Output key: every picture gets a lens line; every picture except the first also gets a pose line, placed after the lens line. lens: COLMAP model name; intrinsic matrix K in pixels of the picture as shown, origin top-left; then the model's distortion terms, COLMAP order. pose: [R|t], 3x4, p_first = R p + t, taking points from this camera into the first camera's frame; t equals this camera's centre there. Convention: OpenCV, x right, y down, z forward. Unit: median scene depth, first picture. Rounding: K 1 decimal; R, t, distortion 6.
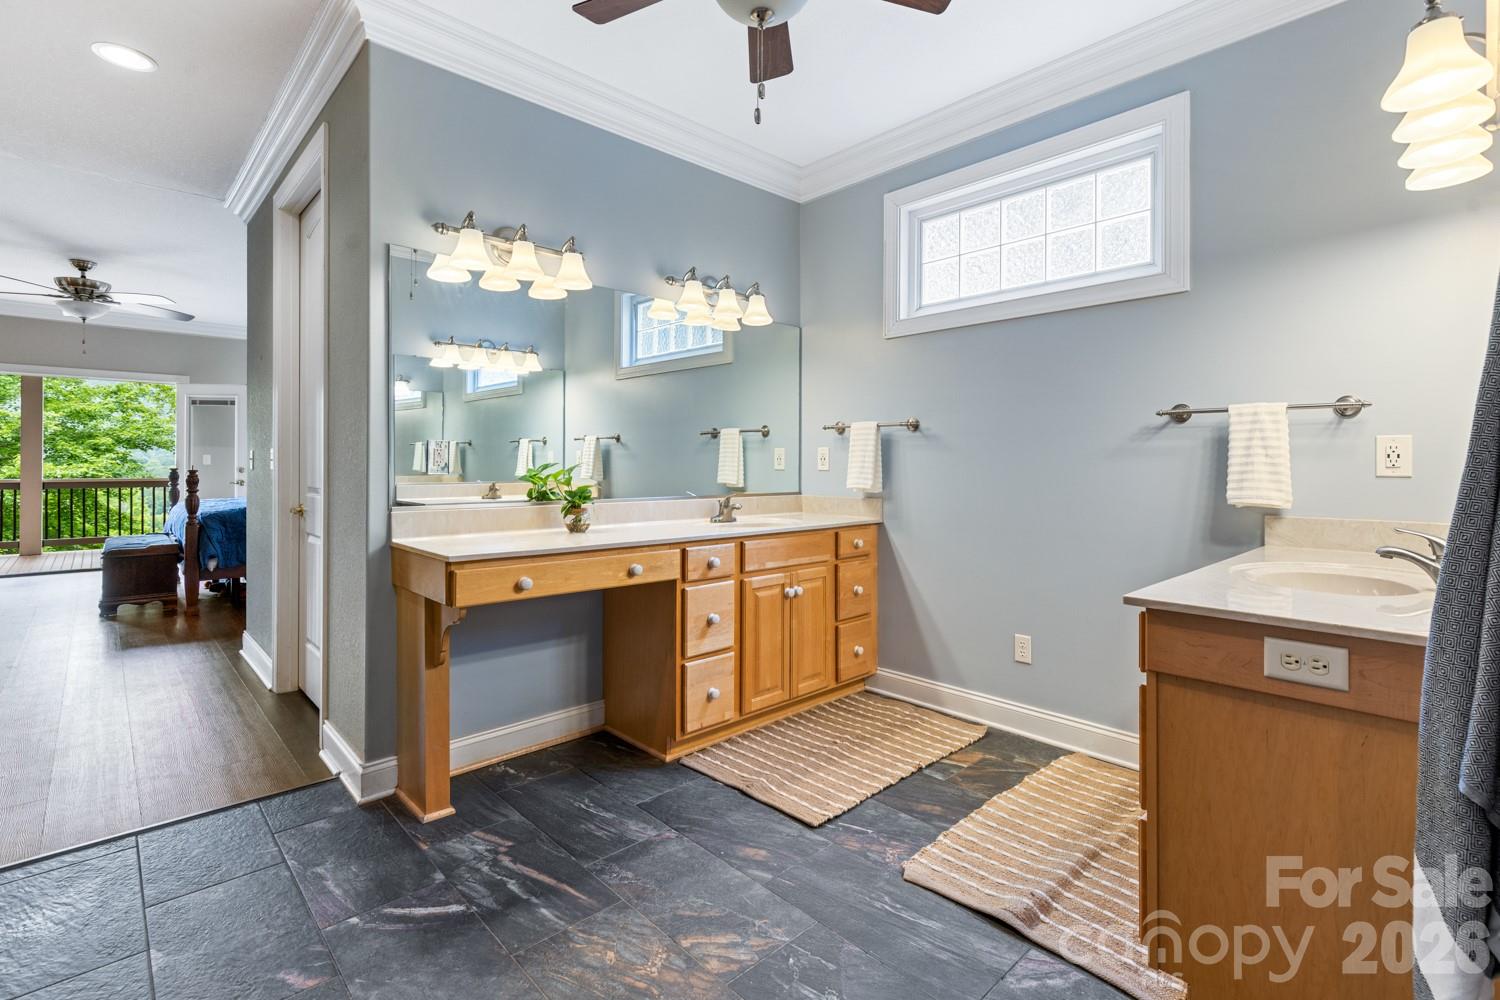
lens RADIAL K [[712.4, 0, 750.4], [0, 712.4, 487.0], [0, 0, 1]] dist [0.001635, 0.000388]
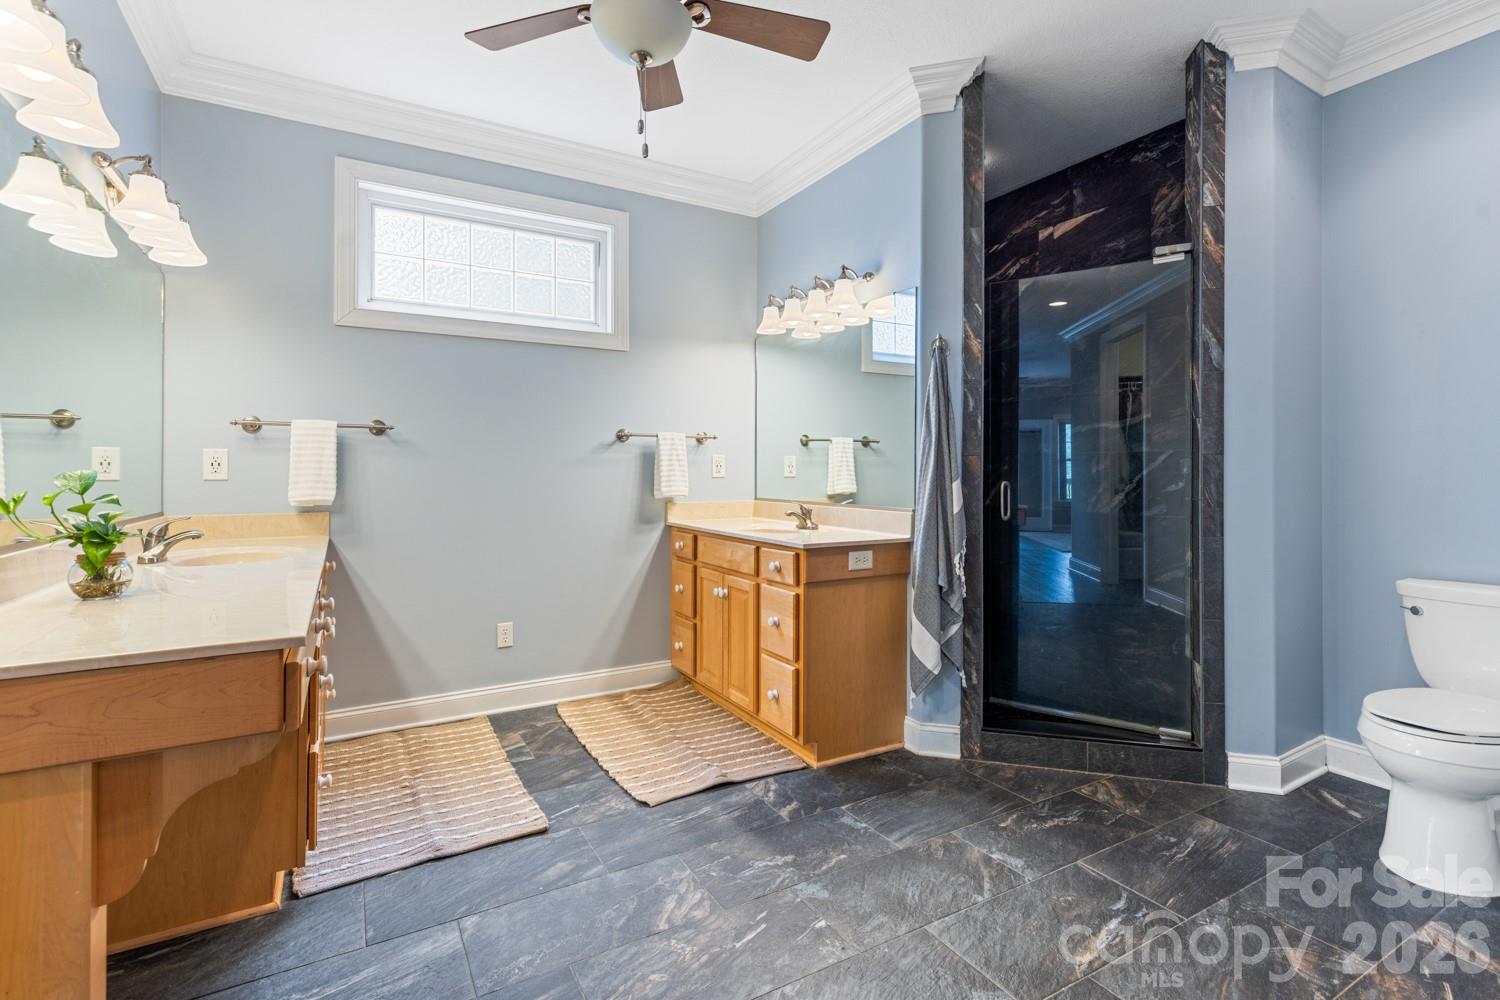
lens RADIAL K [[713.3, 0, 757.5], [0, 713.3, 506.2], [0, 0, 1]] dist [0.002756, 0.000824]
pose [[0.200764, -0.051209, 0.978300, -0.678865], [0.034193, 0.998391, 0.045244, -0.014726], [-0.979043, 0.024368, 0.202192, 0.405878]]
